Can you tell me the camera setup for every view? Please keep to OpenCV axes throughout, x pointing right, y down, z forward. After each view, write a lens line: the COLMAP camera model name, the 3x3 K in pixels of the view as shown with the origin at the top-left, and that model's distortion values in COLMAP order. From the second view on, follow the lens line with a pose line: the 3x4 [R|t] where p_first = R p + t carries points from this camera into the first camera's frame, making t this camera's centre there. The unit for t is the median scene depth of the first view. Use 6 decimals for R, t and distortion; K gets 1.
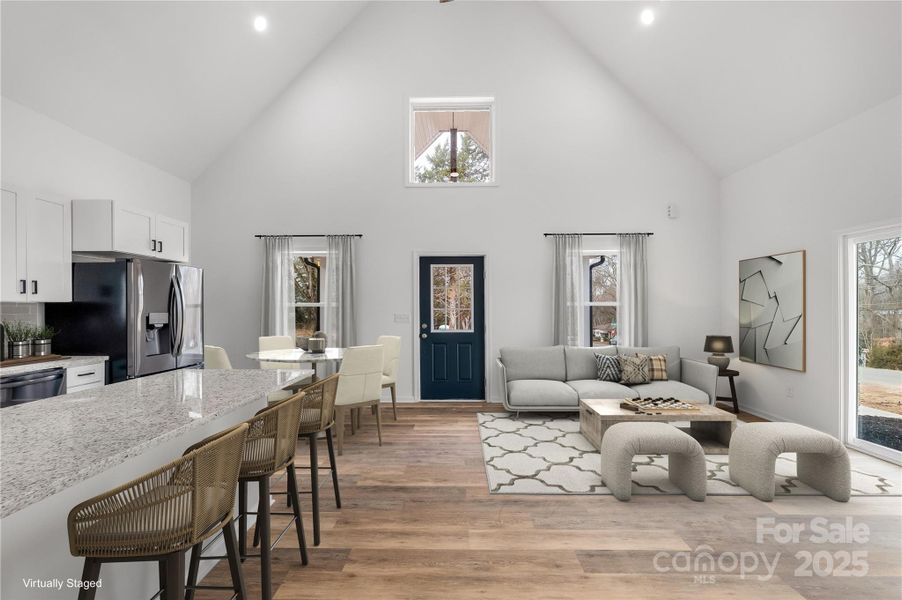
lens RADIAL K [[365.8, 0, 450.8], [0, 365.8, 306.9], [0, 0, 1]] dist [-0.001010, -0.000073]
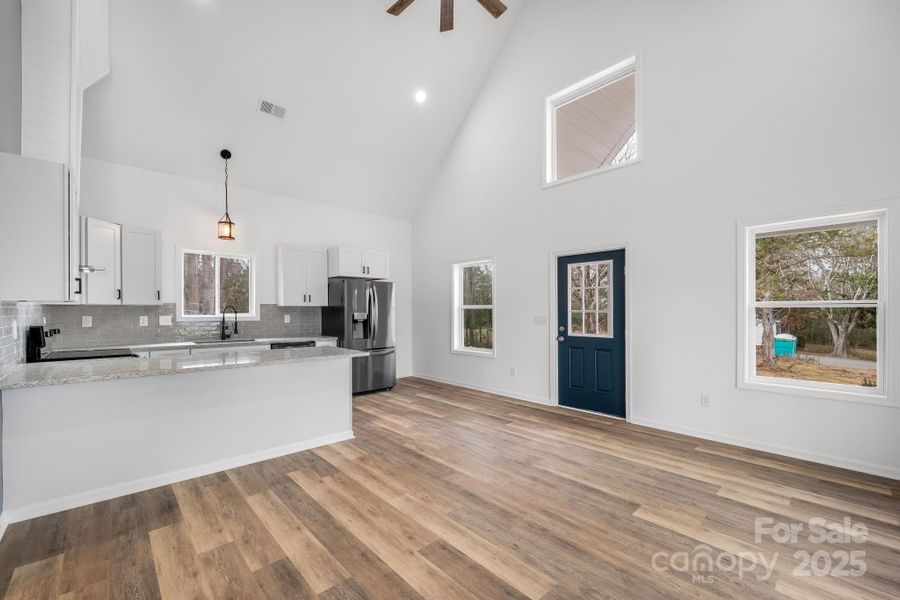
lens RADIAL K [[375.1, 0, 448.1], [0, 375.1, 310.9], [0, 0, 1]] dist [-0.001871, -0.000155]
pose [[0.686889, 0.003970, -0.726752, 0.590792], [-0.000219, 0.999986, 0.005256, 0.000588], [0.726763, -0.003451, 0.686880, 0.141198]]
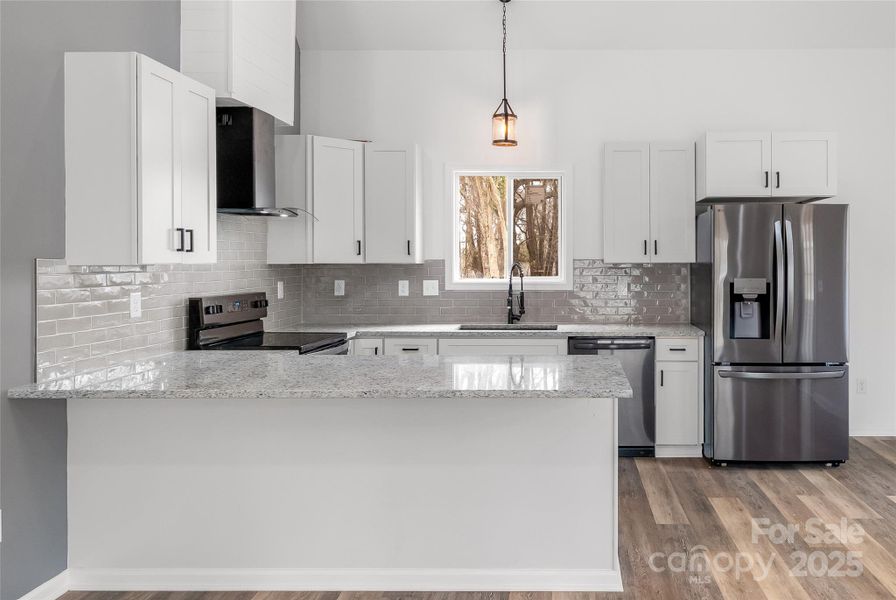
lens RADIAL K [[664.0, 0, 567.1], [0, 664.0, 263.9], [0, 0, 1]] dist [0.006033, 0.001794]
pose [[0.009393, 0.006846, -0.999932, 0.413398], [0.003266, 0.999971, 0.006877, -0.018654], [0.999951, -0.003330, 0.009371, 0.583028]]
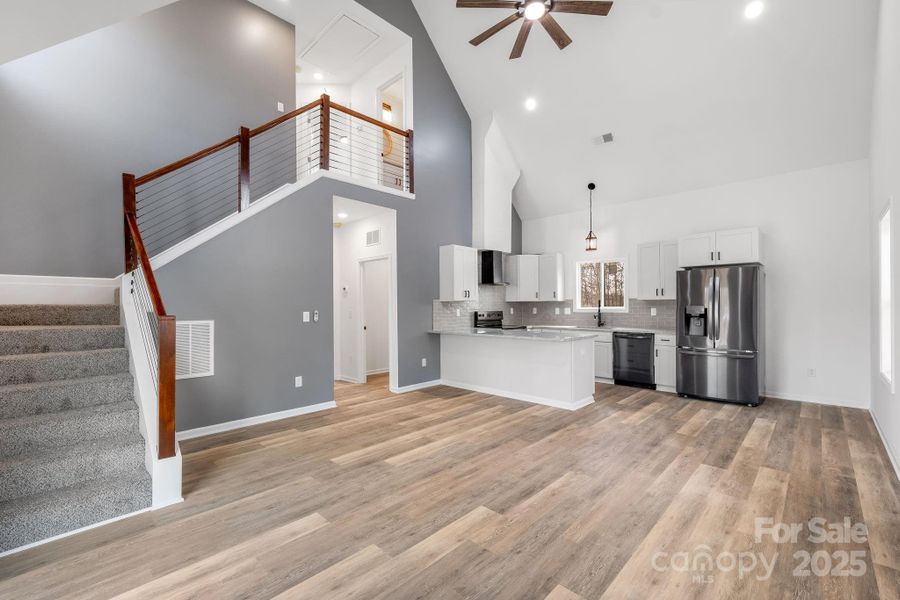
lens RADIAL K [[384.4, 0, 448.1], [0, 384.4, 306.7], [0, 0, 1]] dist [0.001482, 0.000117]
pose [[-0.686390, 0.009529, -0.727171, 0.859447], [0.009221, 0.999948, 0.004400, 0.003345], [0.727175, -0.003685, -0.686442, 1.206042]]
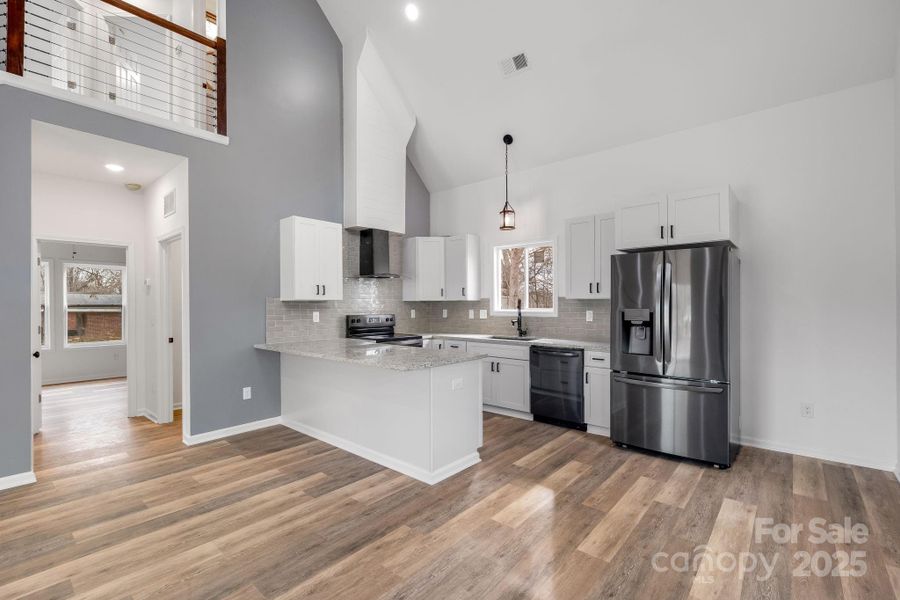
lens RADIAL K [[402.8, 0, 449.4], [0, 402.8, 305.0], [0, 0, 1]] dist [-0.000716, -0.000185]
pose [[-0.644085, 0.007597, -0.764916, 0.251531], [0.008045, 0.999963, 0.003157, -0.000212], [0.764911, -0.004120, -0.644122, 1.173570]]
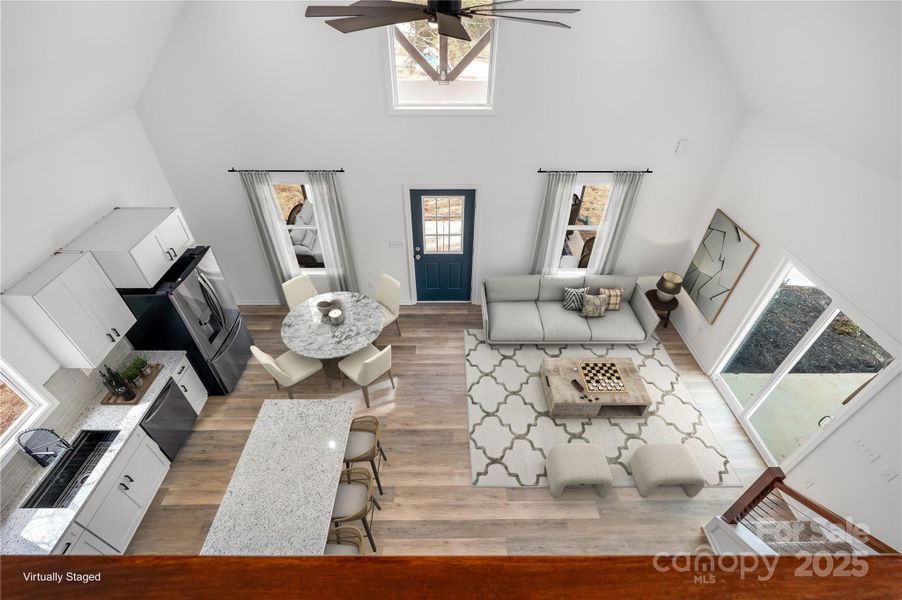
lens RADIAL K [[400.5, 0, 451.0], [0, 400.5, 300.0], [0, 0, 1]] dist [-0.002910, -0.000263]
pose [[0.999561, -0.007994, 0.028516, -0.010967], [-0.012162, 0.767149, 0.641354, -0.802107], [-0.027003, -0.641419, 0.766715, -0.018320]]
